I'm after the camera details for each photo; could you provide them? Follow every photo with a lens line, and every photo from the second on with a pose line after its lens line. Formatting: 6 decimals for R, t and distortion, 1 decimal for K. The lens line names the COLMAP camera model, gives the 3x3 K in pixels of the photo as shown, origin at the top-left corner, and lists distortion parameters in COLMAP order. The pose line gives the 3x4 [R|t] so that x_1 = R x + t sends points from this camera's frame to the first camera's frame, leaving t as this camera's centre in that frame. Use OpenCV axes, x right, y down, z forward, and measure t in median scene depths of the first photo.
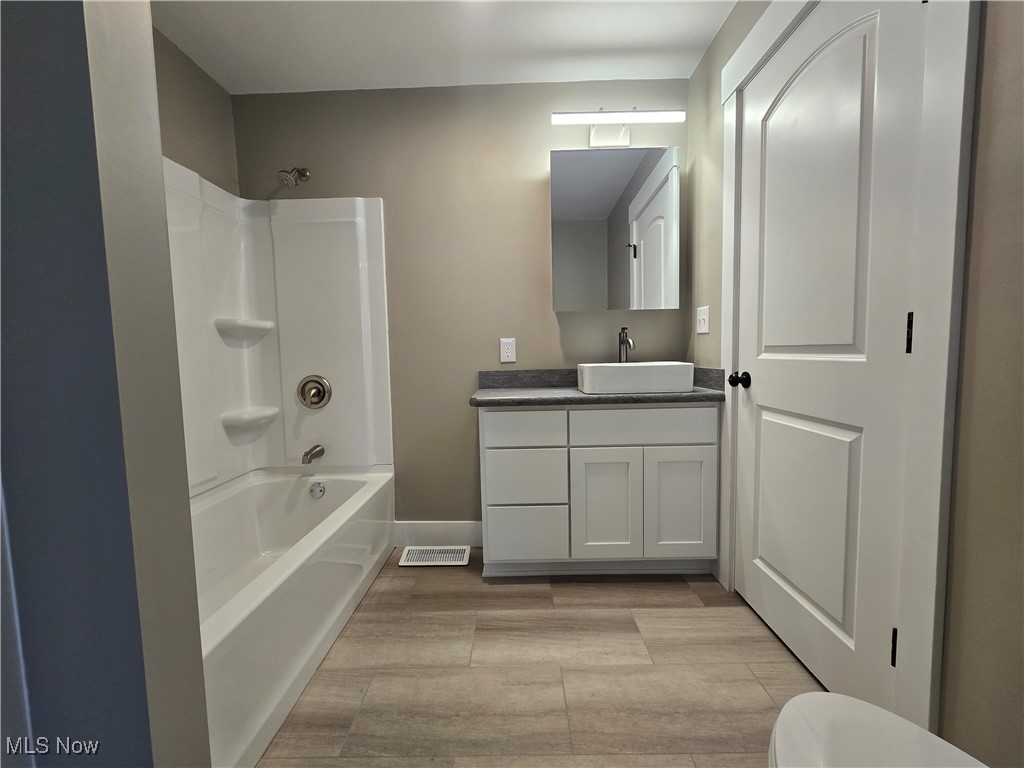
lens RADIAL K [[419.4, 0, 514.4], [0, 419.4, 382.1], [0, 0, 1]] dist [-0.004017, 0.000483]
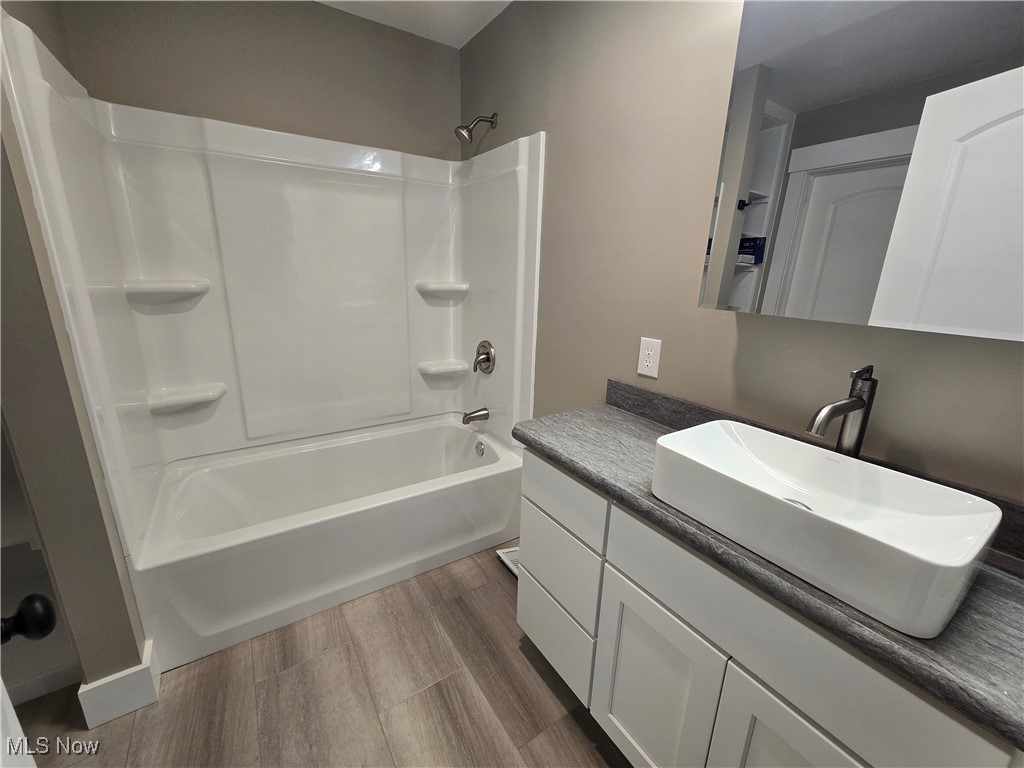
lens RADIAL K [[419.4, 0, 514.4], [0, 419.4, 382.1], [0, 0, 1]] dist [-0.004017, 0.000483]
pose [[0.558933, 0.256777, -0.788454, 0.389069], [-0.102051, 0.964919, 0.241903, -0.178319], [0.822909, -0.054745, 0.565530, 0.503991]]
